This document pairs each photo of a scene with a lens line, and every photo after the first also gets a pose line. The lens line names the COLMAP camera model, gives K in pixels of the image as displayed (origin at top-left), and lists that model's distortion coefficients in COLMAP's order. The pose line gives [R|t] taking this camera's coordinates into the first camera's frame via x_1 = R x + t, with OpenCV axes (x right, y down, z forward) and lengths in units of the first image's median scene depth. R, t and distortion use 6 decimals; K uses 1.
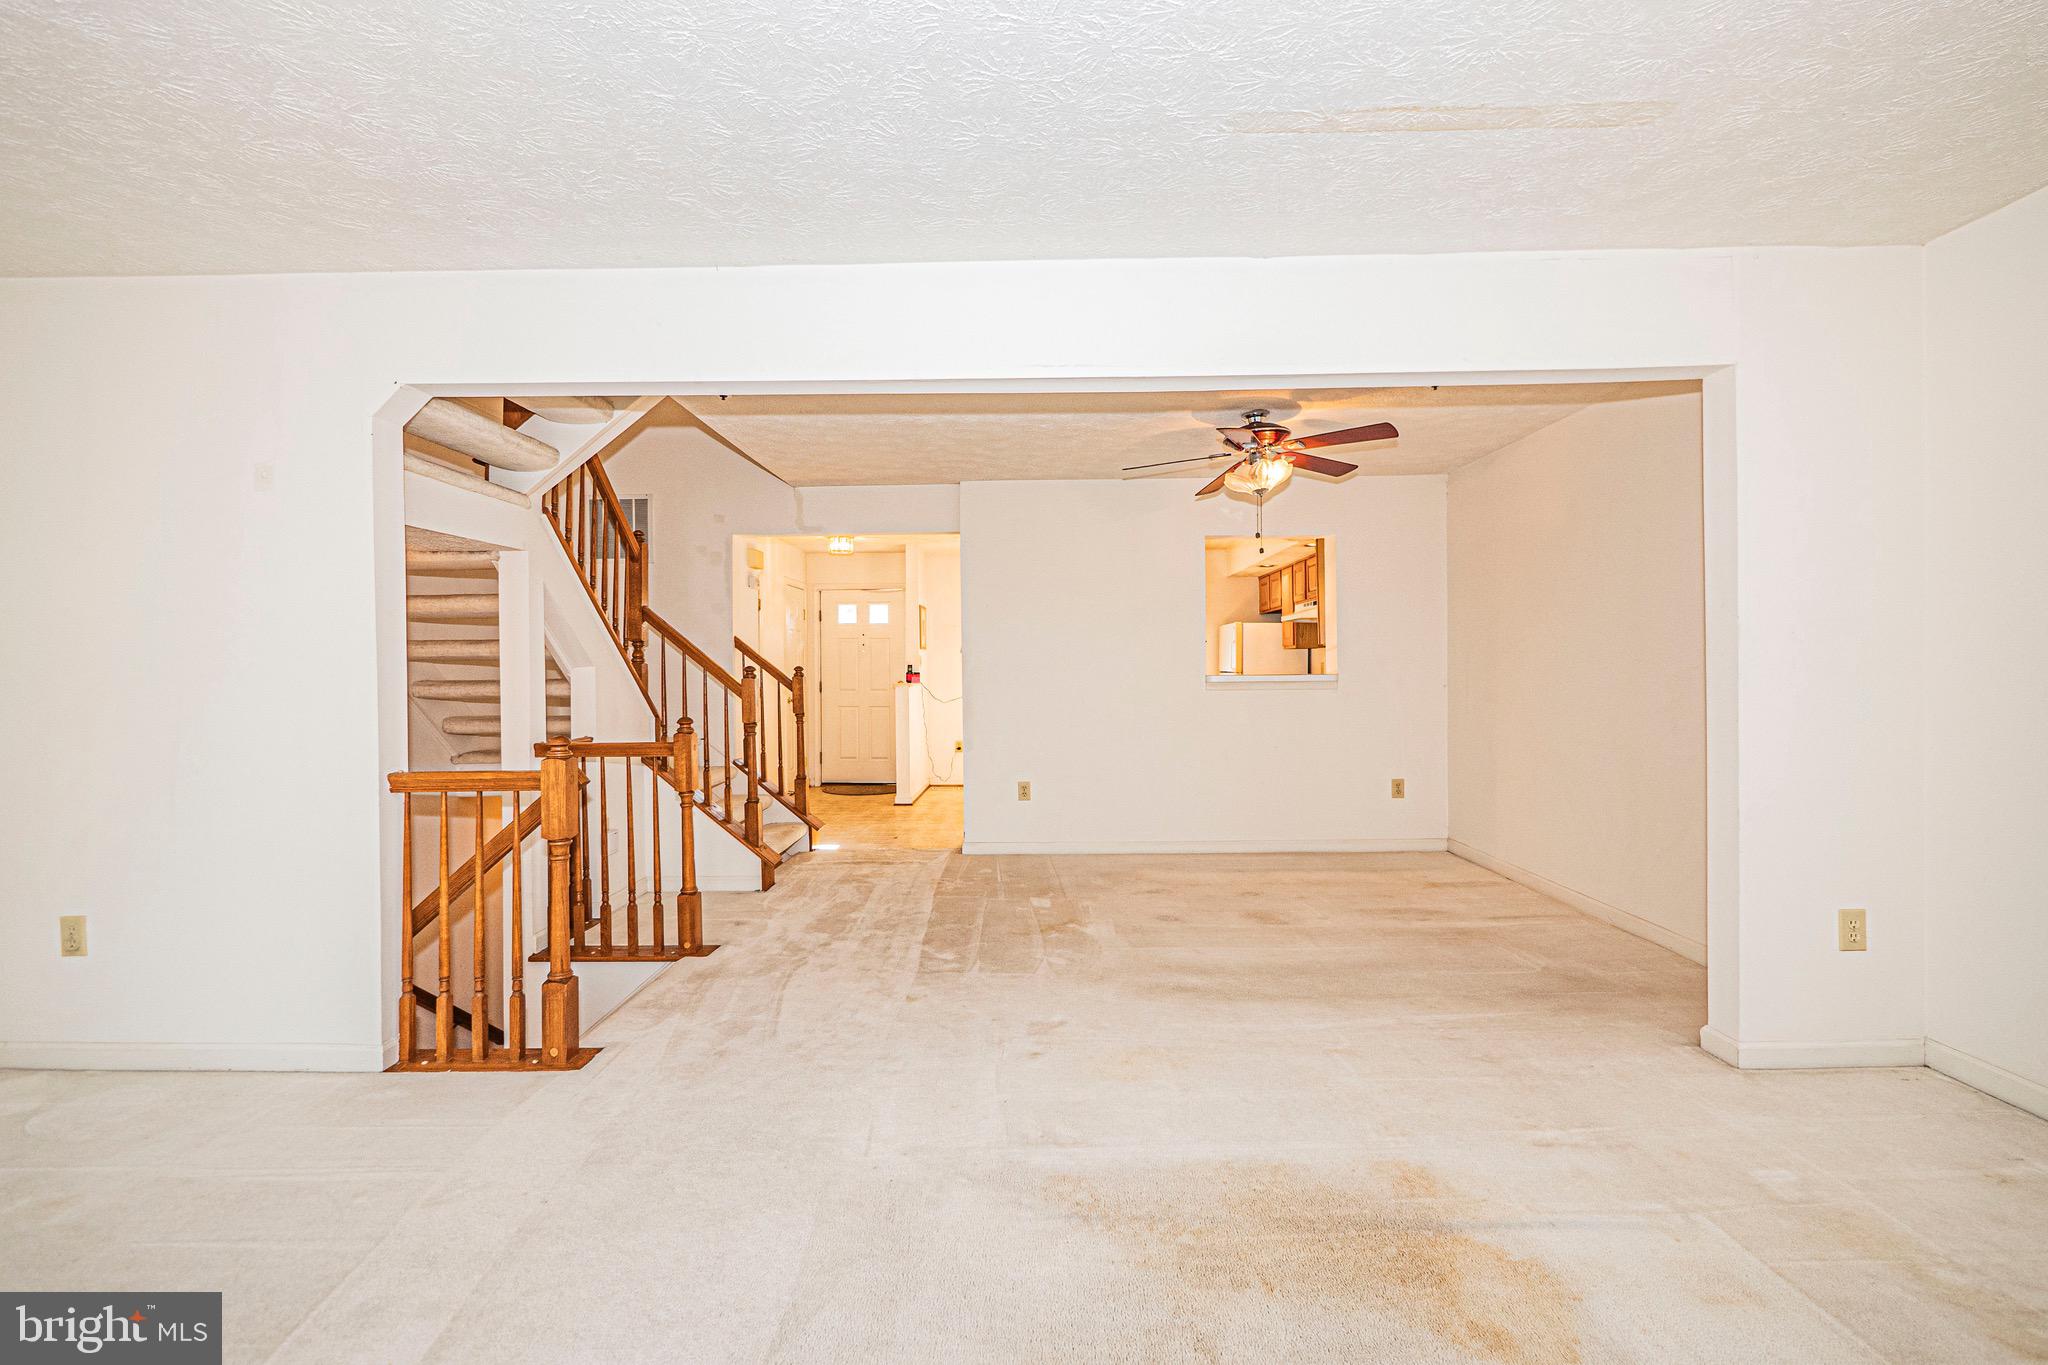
lens RADIAL K [[864.6, 0, 1030.2], [0, 864.6, 680.0], [0, 0, 1]] dist [-0.007471, 0.001033]
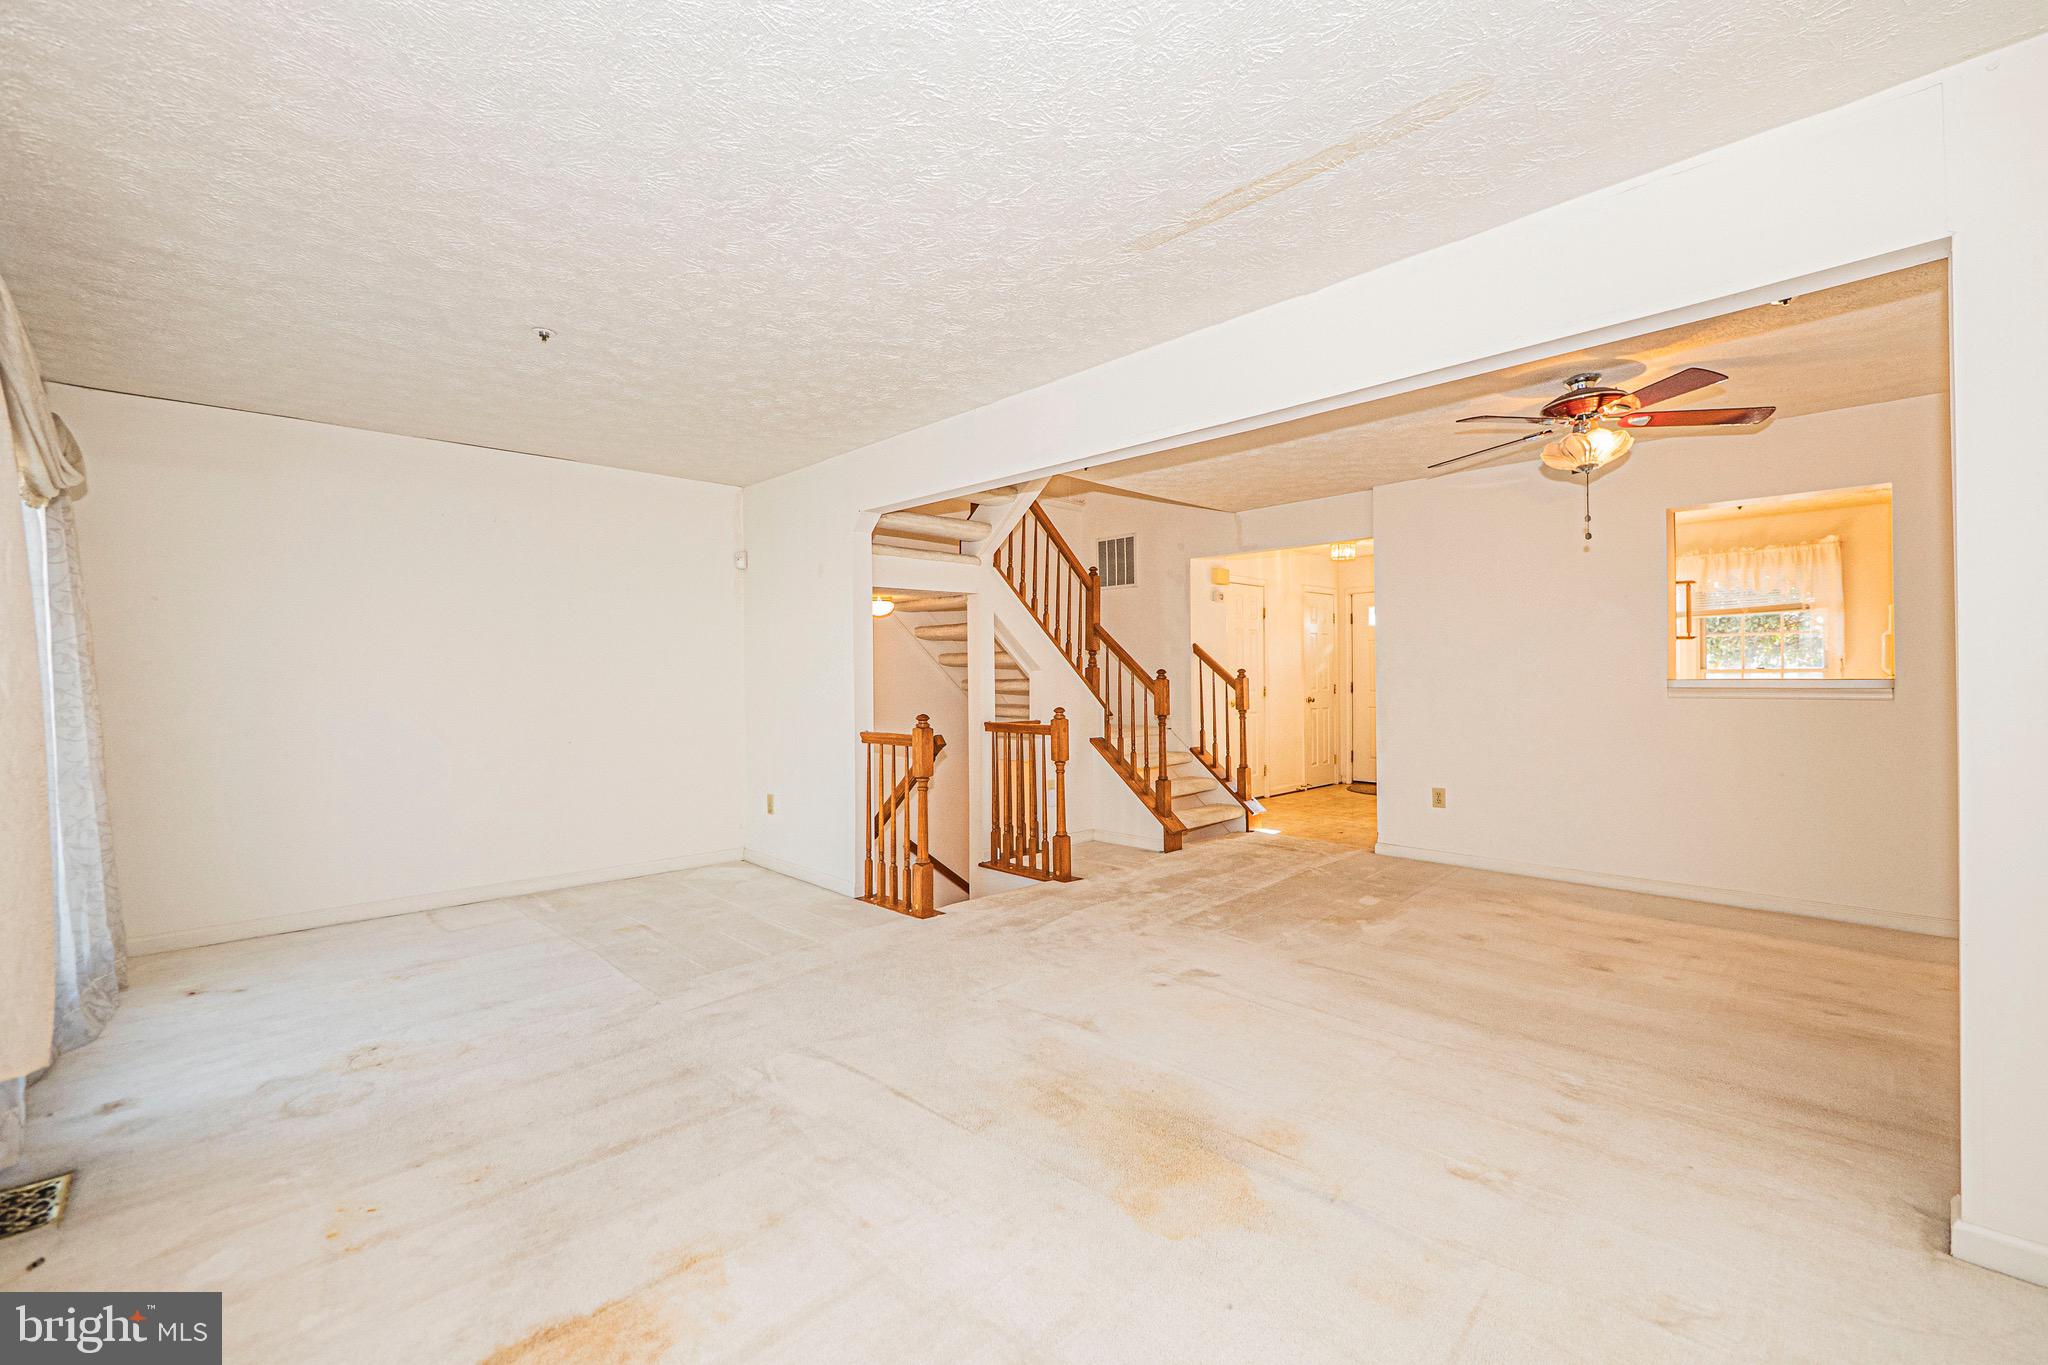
lens RADIAL K [[864.6, 0, 1025.3], [0, 864.6, 680.1], [0, 0, 1]] dist [-0.007471, 0.001033]
pose [[0.703398, 0.007590, -0.710755, 0.491871], [-0.007311, 0.999967, 0.003443, -0.004104], [0.710758, 0.002775, 0.703431, -0.007436]]
